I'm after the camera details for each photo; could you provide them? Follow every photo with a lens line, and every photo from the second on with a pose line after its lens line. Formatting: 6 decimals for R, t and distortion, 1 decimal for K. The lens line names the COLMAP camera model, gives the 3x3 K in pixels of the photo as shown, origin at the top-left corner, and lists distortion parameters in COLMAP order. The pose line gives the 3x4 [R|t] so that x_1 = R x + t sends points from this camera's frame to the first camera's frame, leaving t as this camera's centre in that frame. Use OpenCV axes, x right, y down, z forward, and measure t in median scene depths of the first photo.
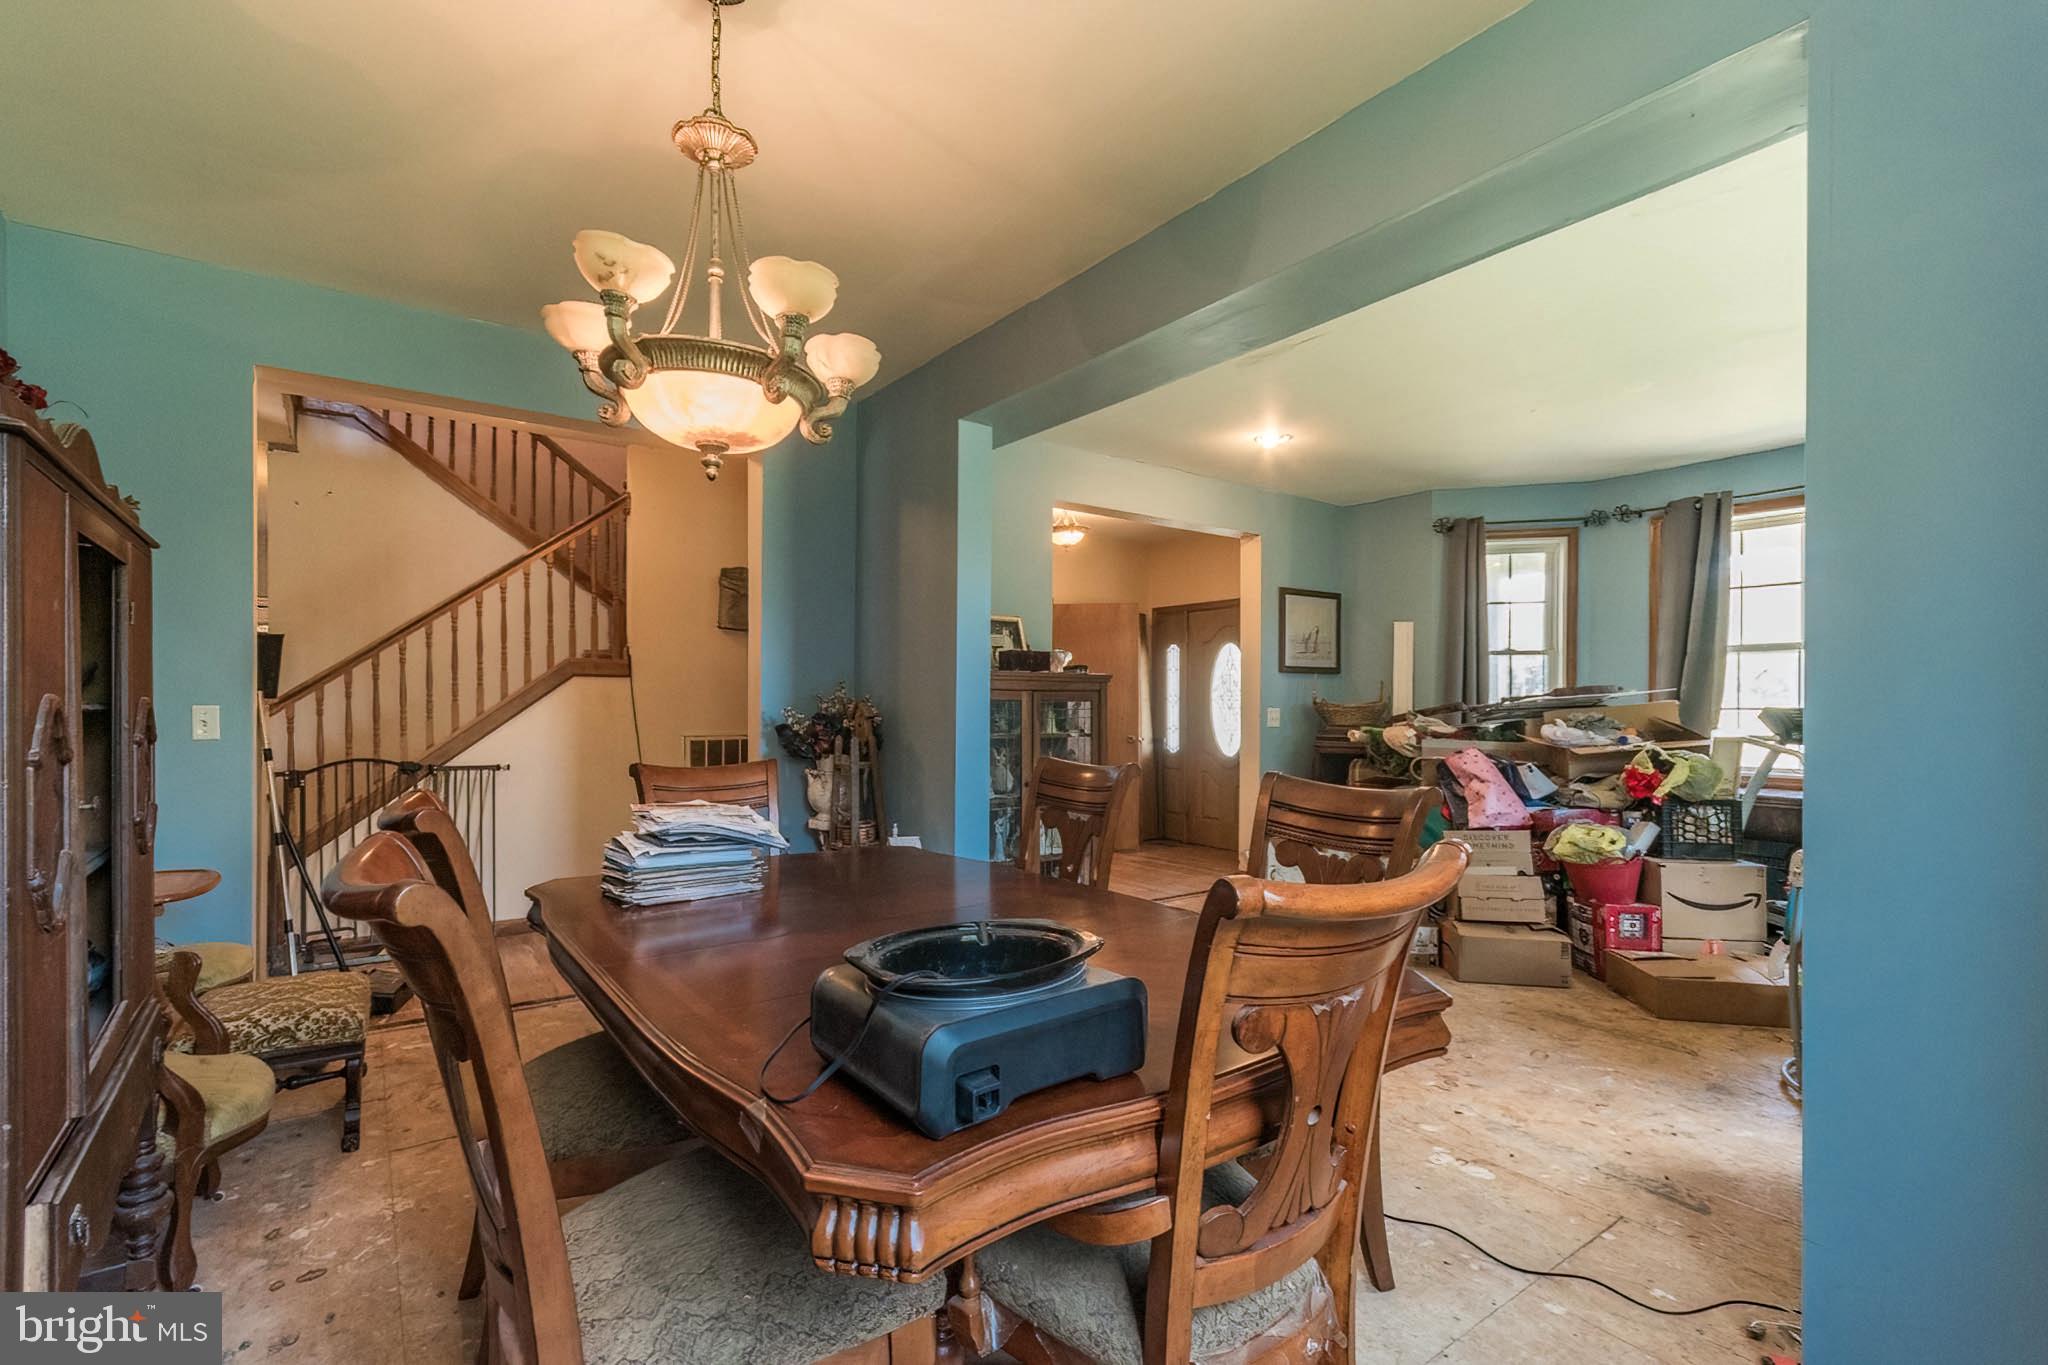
lens RADIAL K [[926.3, 0, 982.1], [0, 926.3, 700.3], [0, 0, 1]] dist [0.016244, -0.000038]
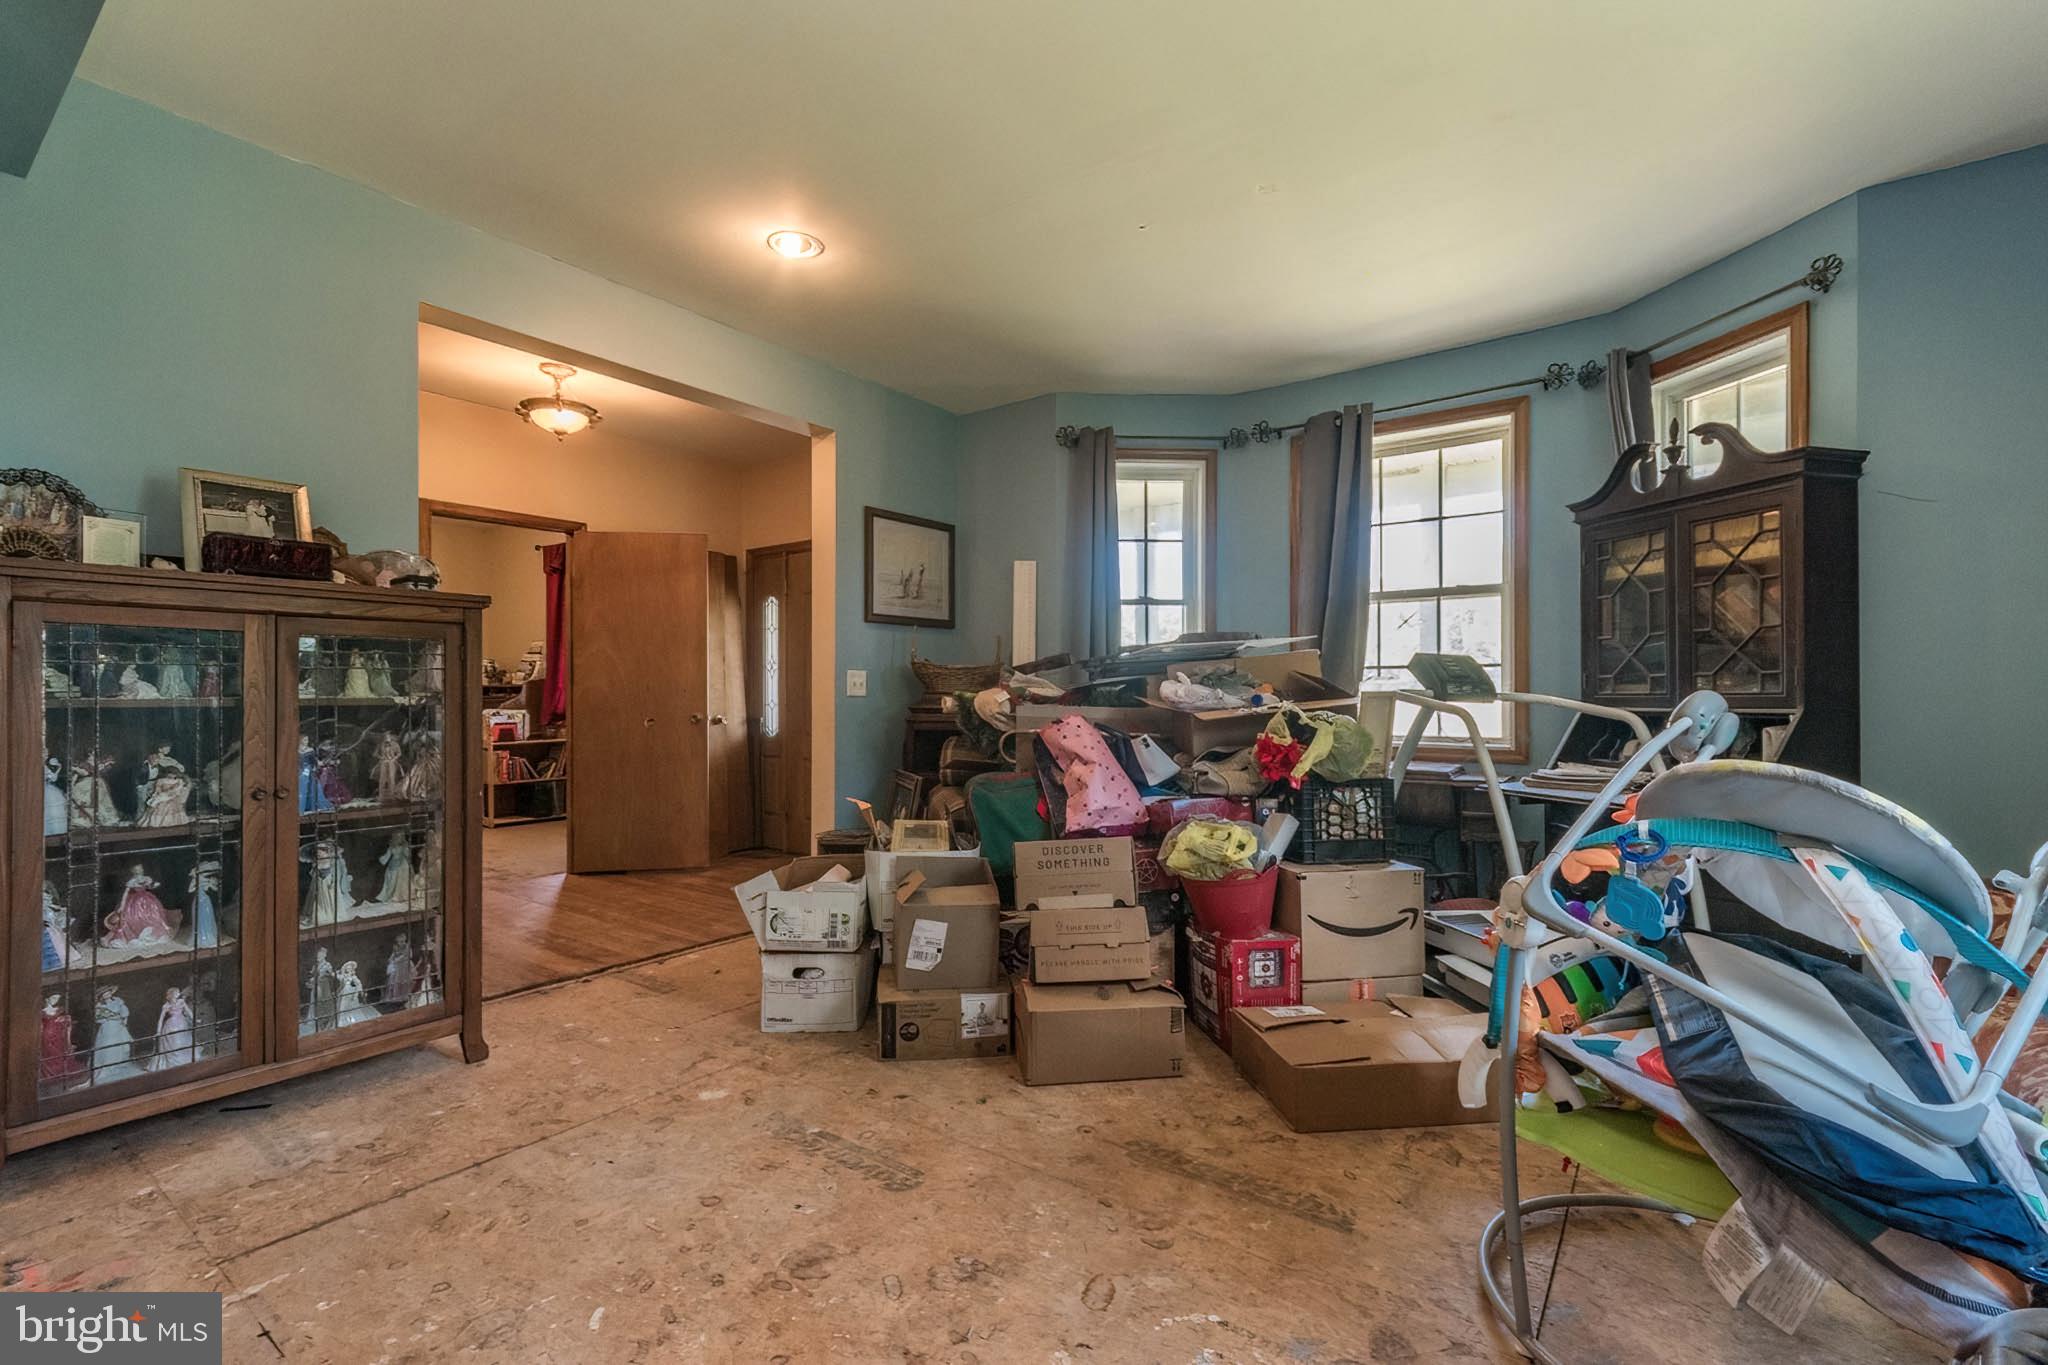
lens RADIAL K [[892.2, 0, 1013.1], [0, 892.2, 691.7], [0, 0, 1]] dist [0.008407, -0.000129]
pose [[0.952156, -0.005274, 0.305567, 0.292467], [0.005472, 0.999985, 0.000210, 0.034747], [-0.305563, 0.001472, 0.952171, 0.394905]]
